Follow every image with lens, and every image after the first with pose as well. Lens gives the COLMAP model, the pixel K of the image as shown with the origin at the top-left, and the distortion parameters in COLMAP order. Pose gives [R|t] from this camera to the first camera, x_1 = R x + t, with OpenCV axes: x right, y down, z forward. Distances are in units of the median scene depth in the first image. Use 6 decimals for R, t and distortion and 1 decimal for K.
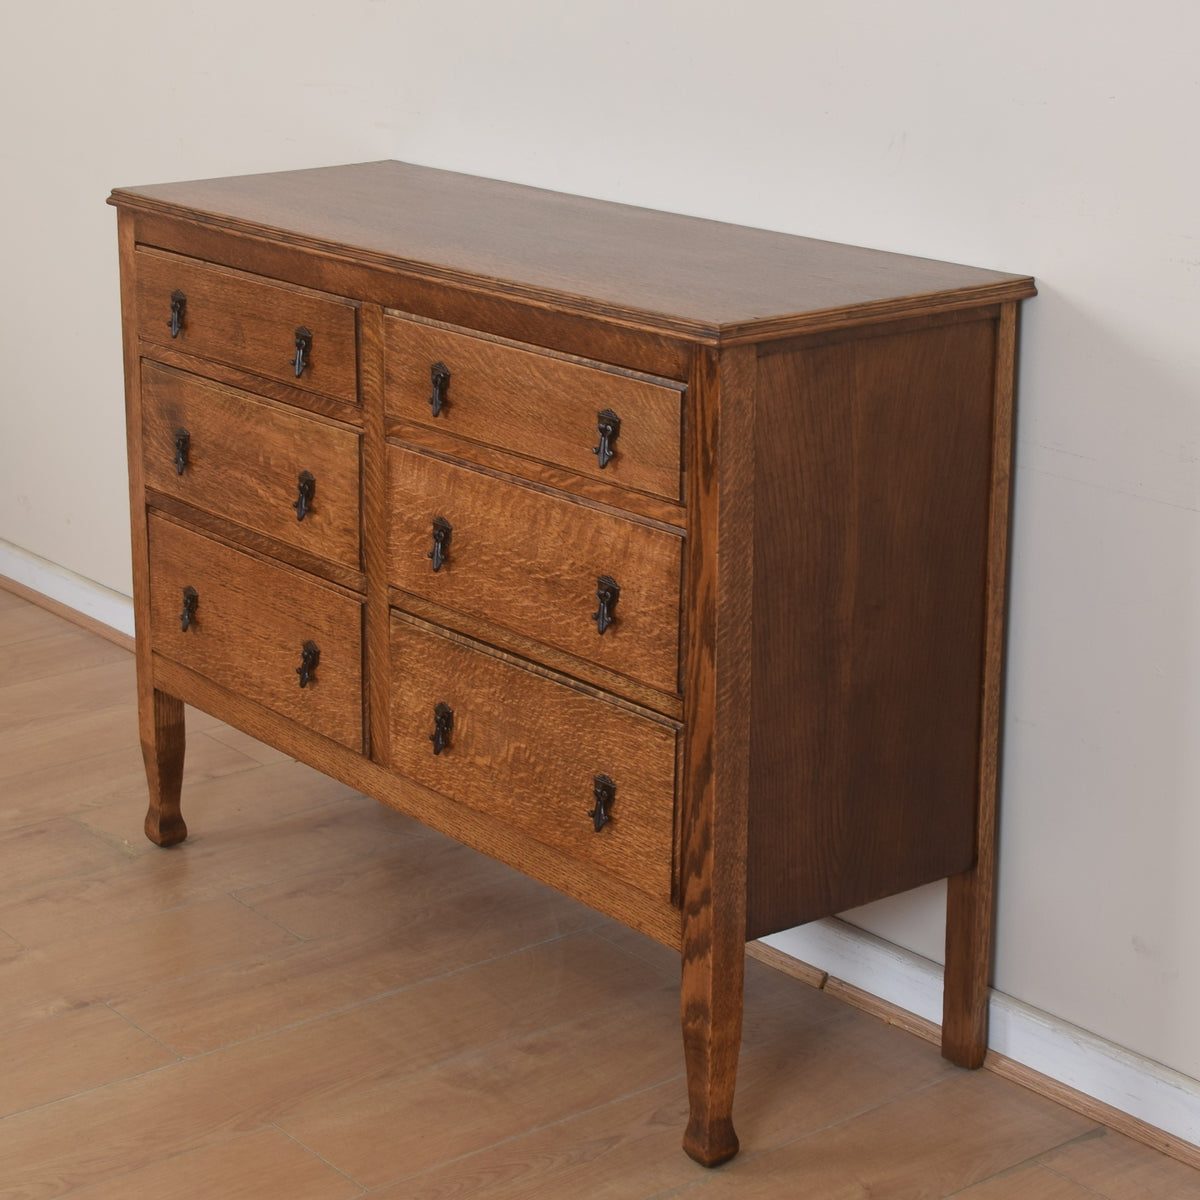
lens RADIAL K [[2735.8, 0, 600.6], [0, 2735.8, 538.2], [0, 0, 1]] dist [-0.014340, -0.060865]
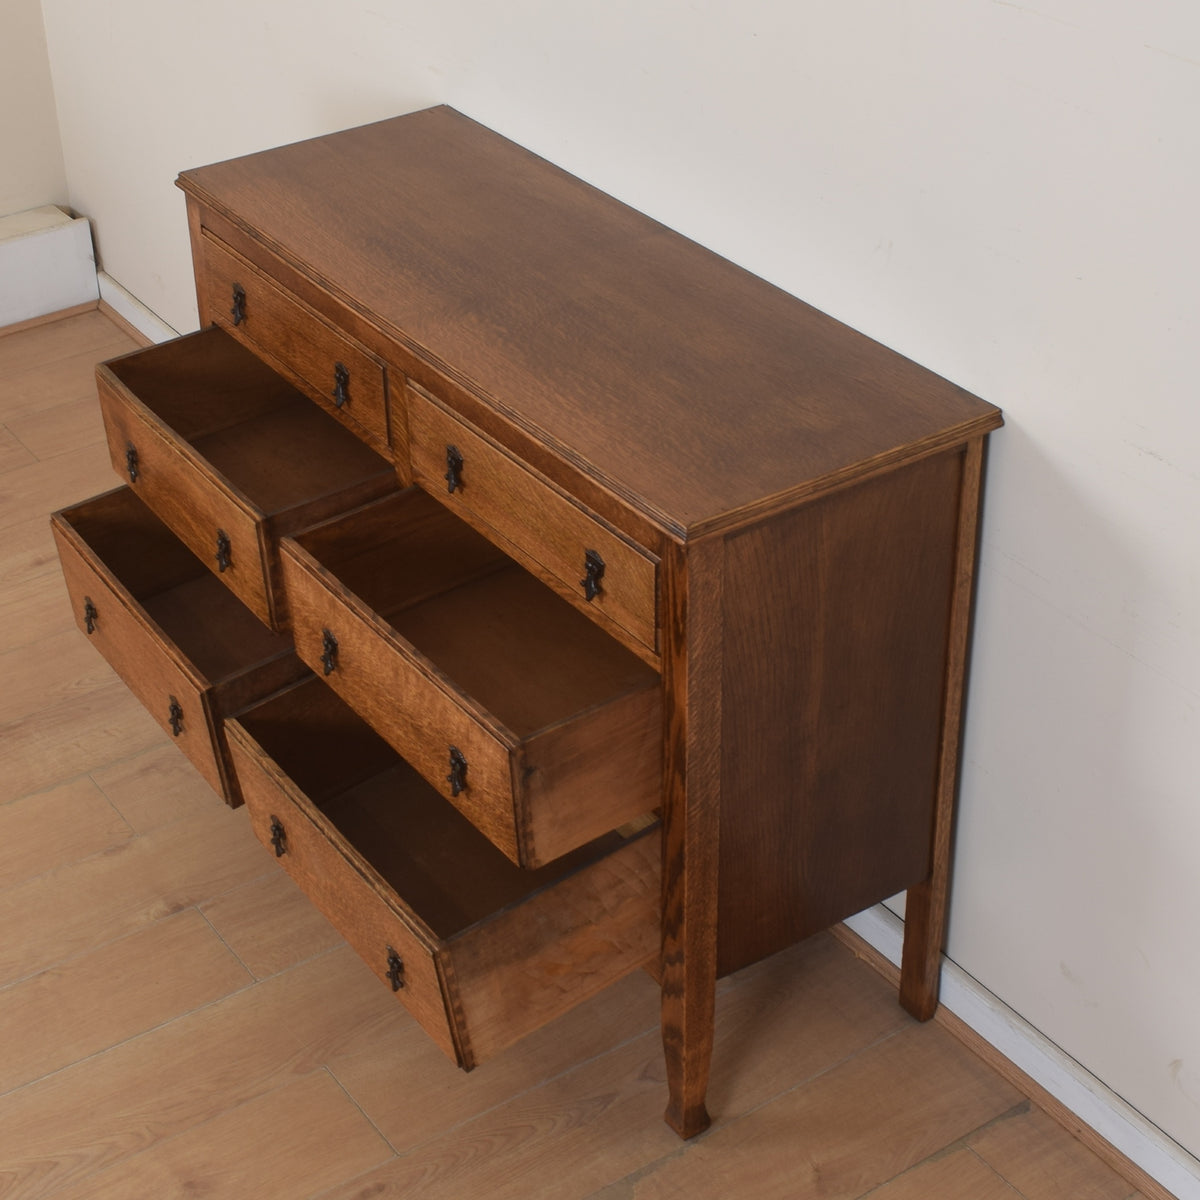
lens RADIAL K [[2296.7, 0, 575.6], [0, 2296.7, 563.1], [0, 0, 1]] dist [-0.040943, -0.093008]
pose [[0.996892, 0.020937, -0.075941, 0.062025], [0.001690, 0.958128, 0.286334, -0.291145], [0.078757, -0.285572, 0.955116, 0.119486]]
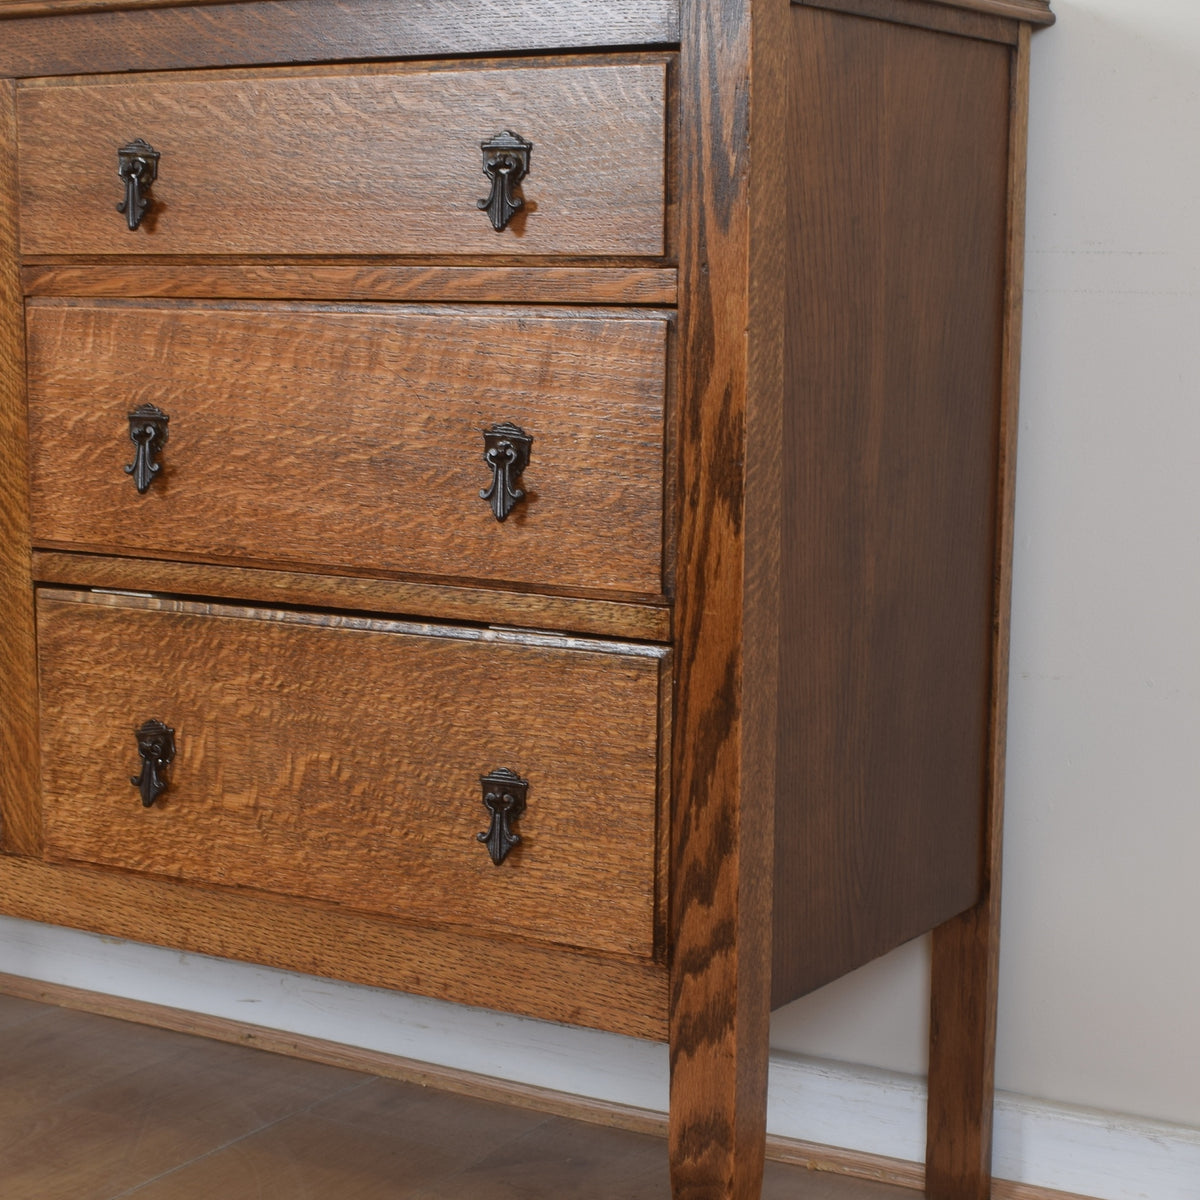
lens RADIAL K [[2482.7, 0, 659.7], [0, 2482.7, 754.4], [0, 0, 1]] dist [-0.069358, -0.013101]
pose [[0.934136, -0.064522, 0.351037, -0.156911], [0.088200, 0.994752, -0.051868, 0.114028], [-0.345848, 0.079413, 0.934924, 0.473279]]
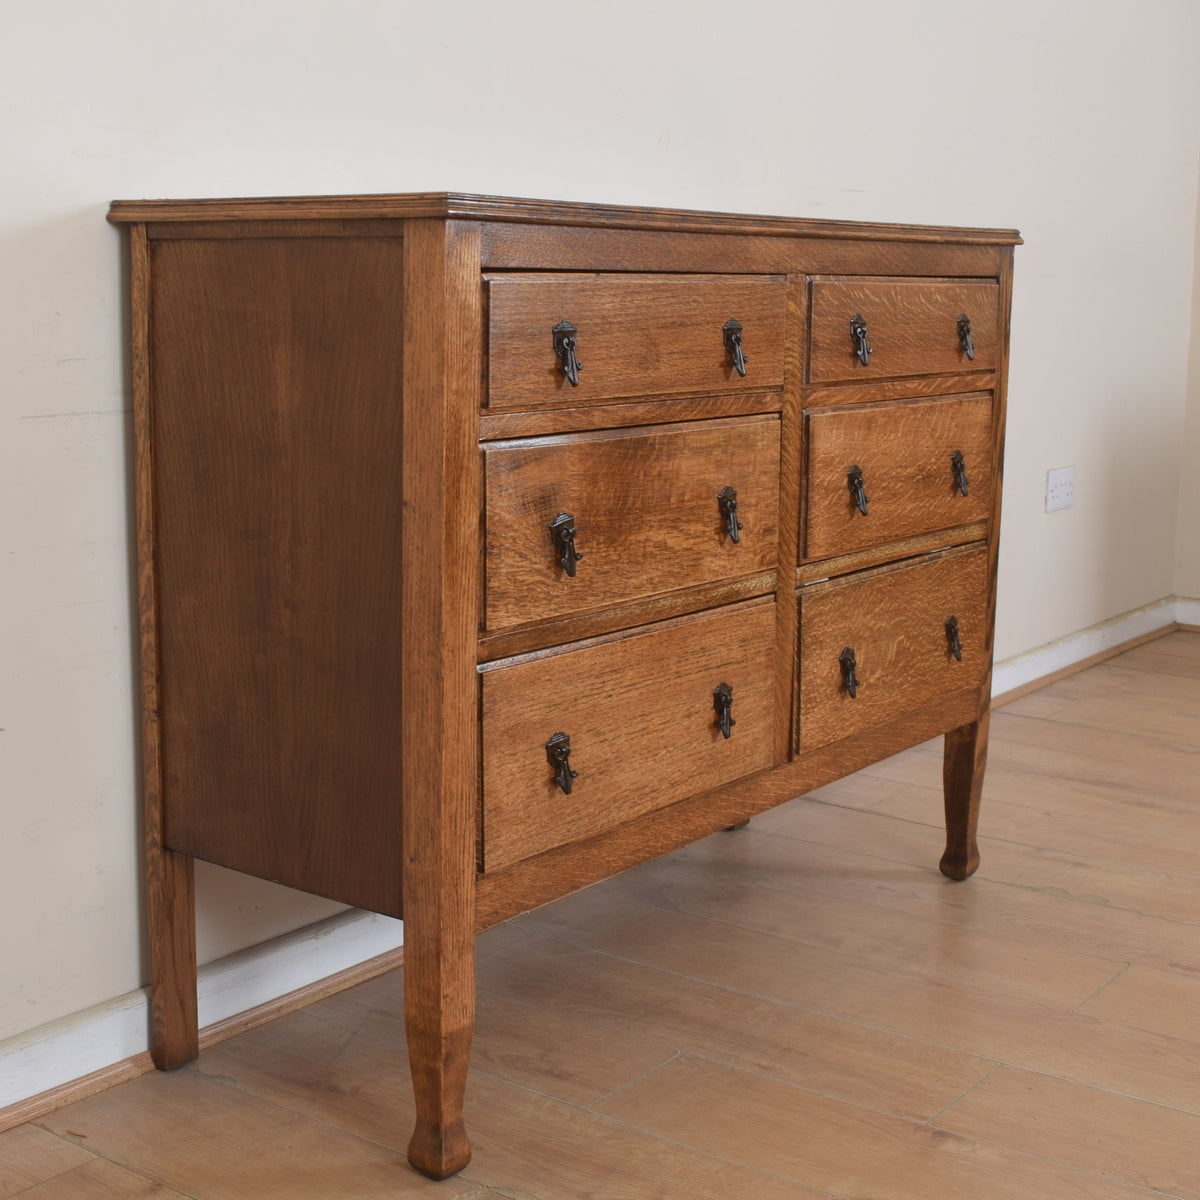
lens RADIAL K [[1887.2, 0, 524.2], [0, 1887.2, 600.8], [0, 0, 1]] dist [-0.058966, -0.076955]
pose [[-0.245603, -0.170257, 0.954302, -0.763383], [0.244796, 0.941654, 0.231002, -0.164774], [-0.937952, 0.290344, -0.189595, 1.333708]]
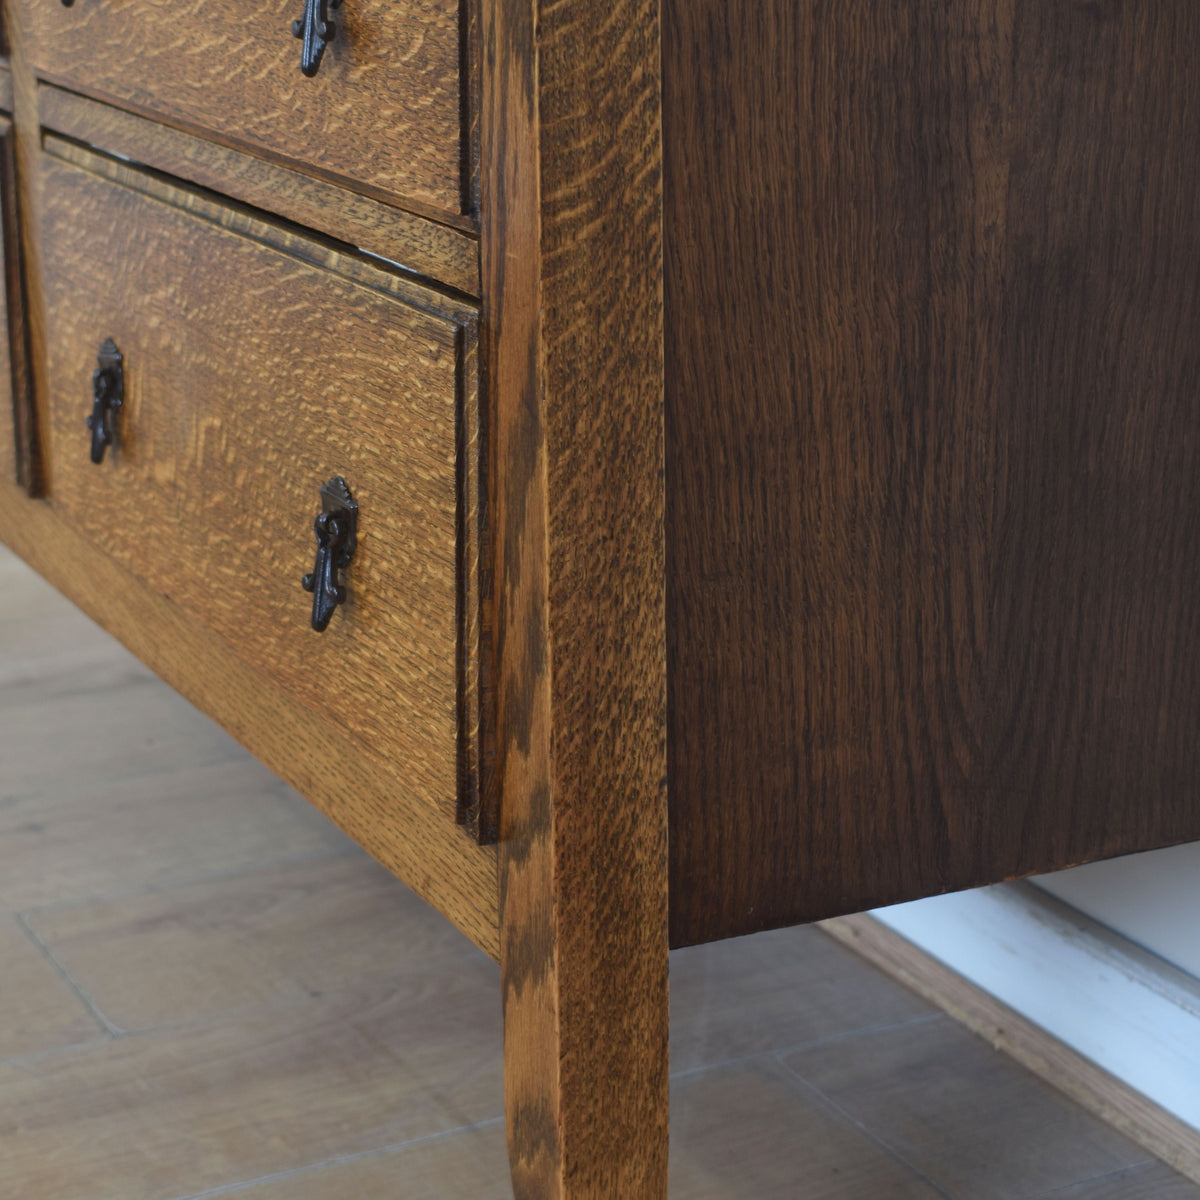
lens RADIAL K [[3051.8, 0, 520.4], [0, 3051.8, 600.0], [0, 0, 1]] dist [0.001739, -0.212343]
pose [[0.974493, 0.041134, -0.220617, 0.116646], [-0.034577, 0.998840, 0.033500, 0.087835], [0.221739, -0.025017, 0.974785, 0.594970]]
